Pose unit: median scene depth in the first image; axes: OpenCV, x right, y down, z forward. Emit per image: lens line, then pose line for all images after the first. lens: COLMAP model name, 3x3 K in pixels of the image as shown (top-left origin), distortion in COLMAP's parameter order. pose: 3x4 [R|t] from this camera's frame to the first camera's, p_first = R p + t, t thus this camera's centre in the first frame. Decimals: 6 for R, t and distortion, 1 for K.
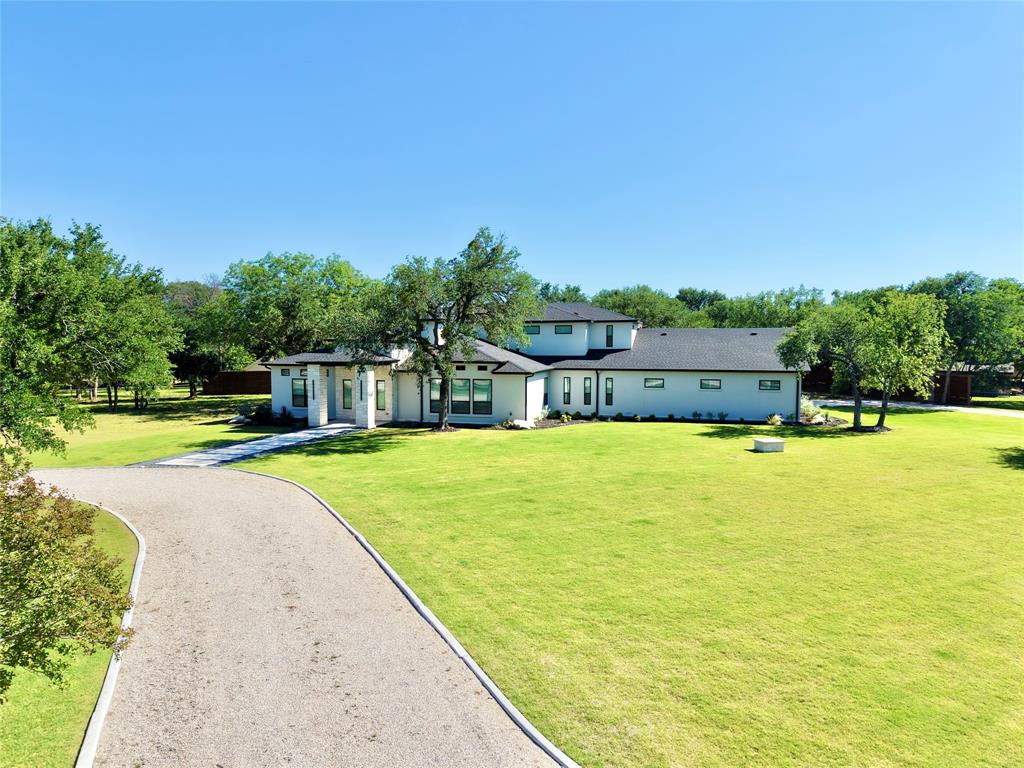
lens RADIAL K [[685.3, 0, 512.0], [0, 685.3, 384.0], [0, 0, 1]] dist [0.045232, -0.056448]
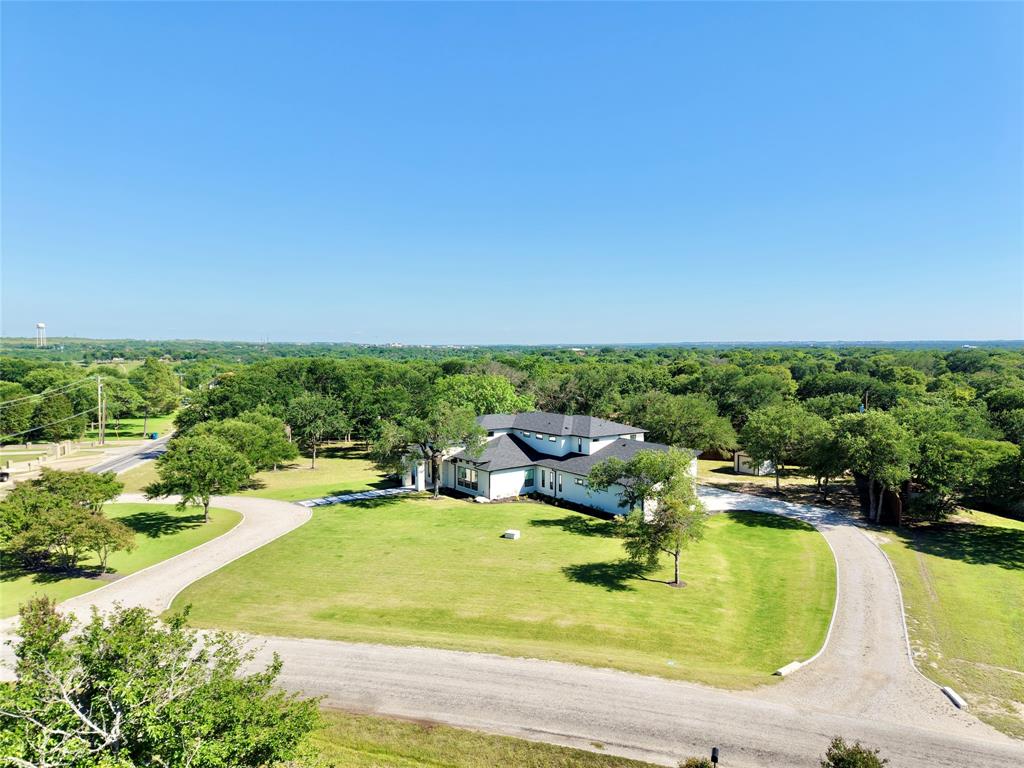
lens RADIAL K [[685.3, 0, 512.0], [0, 685.3, 384.0], [0, 0, 1]] dist [0.045232, -0.056448]
pose [[0.787586, 0.032304, -0.615358, 1.092708], [-0.034350, 0.999374, 0.008499, -0.243315], [0.615247, 0.014444, 0.788202, -0.349889]]
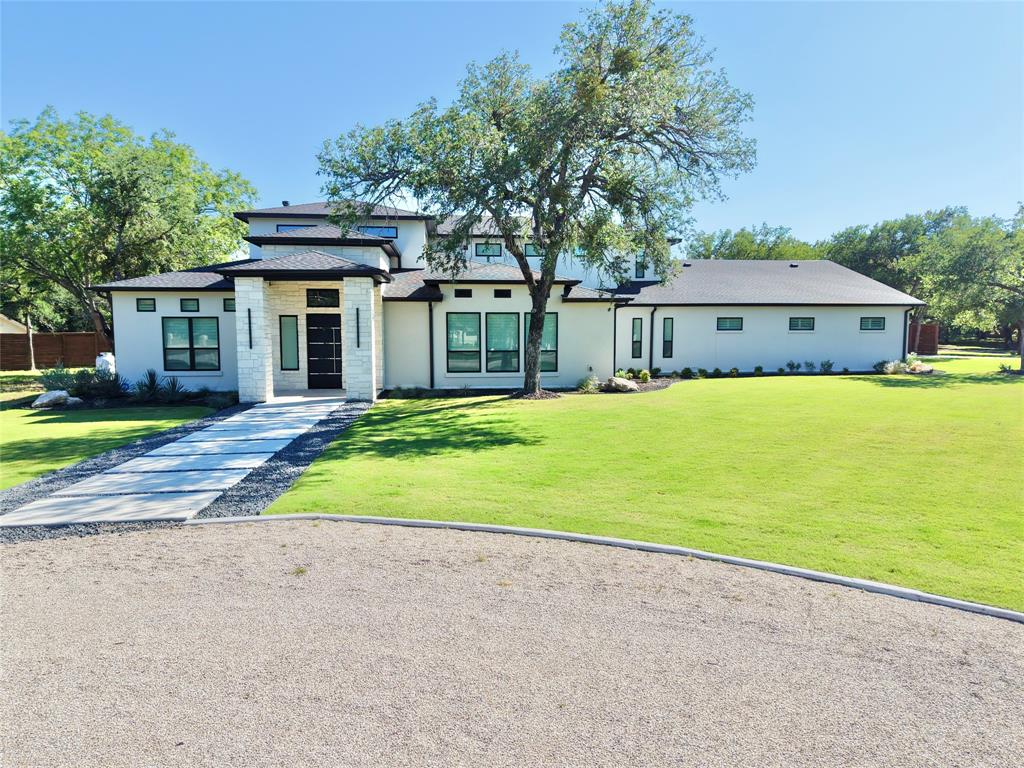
lens RADIAL K [[685.3, 0, 512.0], [0, 685.3, 384.0], [0, 0, 1]] dist [0.045232, -0.056448]
pose [[0.932004, -0.034252, 0.360826, -0.273765], [0.026347, 0.999293, 0.026806, 0.037112], [-0.361490, -0.015476, 0.932248, 0.435179]]
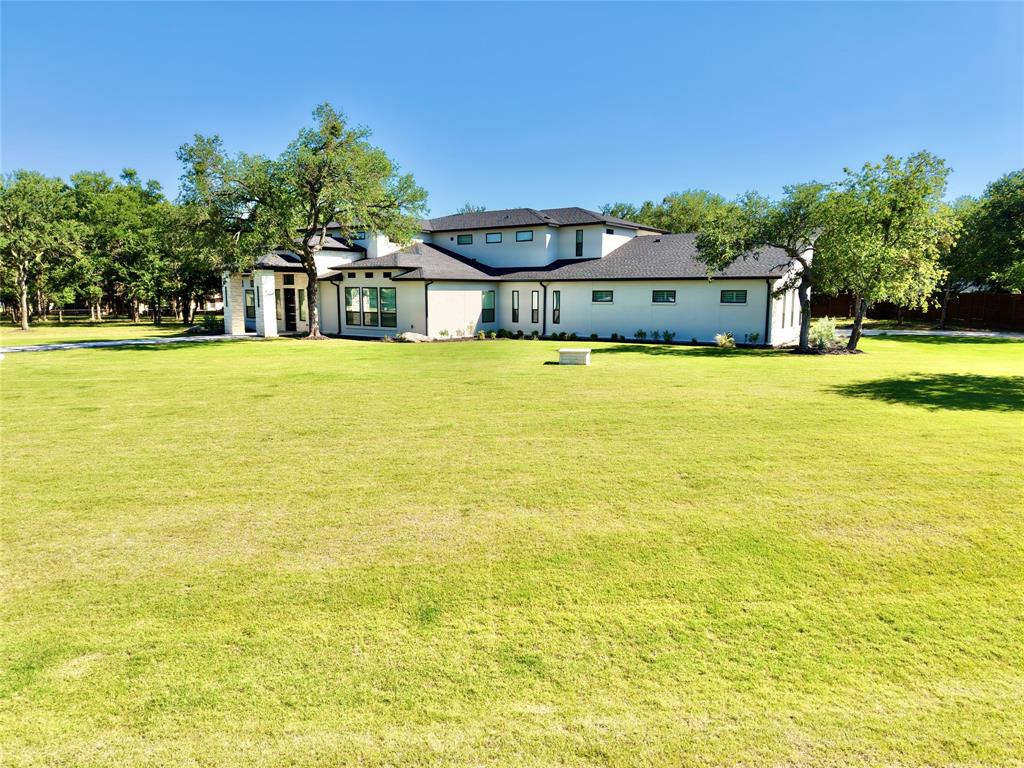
lens RADIAL K [[685.3, 0, 512.0], [0, 685.3, 384.0], [0, 0, 1]] dist [0.045232, -0.056448]
pose [[0.938009, 0.046645, -0.343459, 0.410193], [-0.022019, 0.996921, 0.075257, 0.046121], [0.345912, -0.063030, 0.936147, 0.195360]]
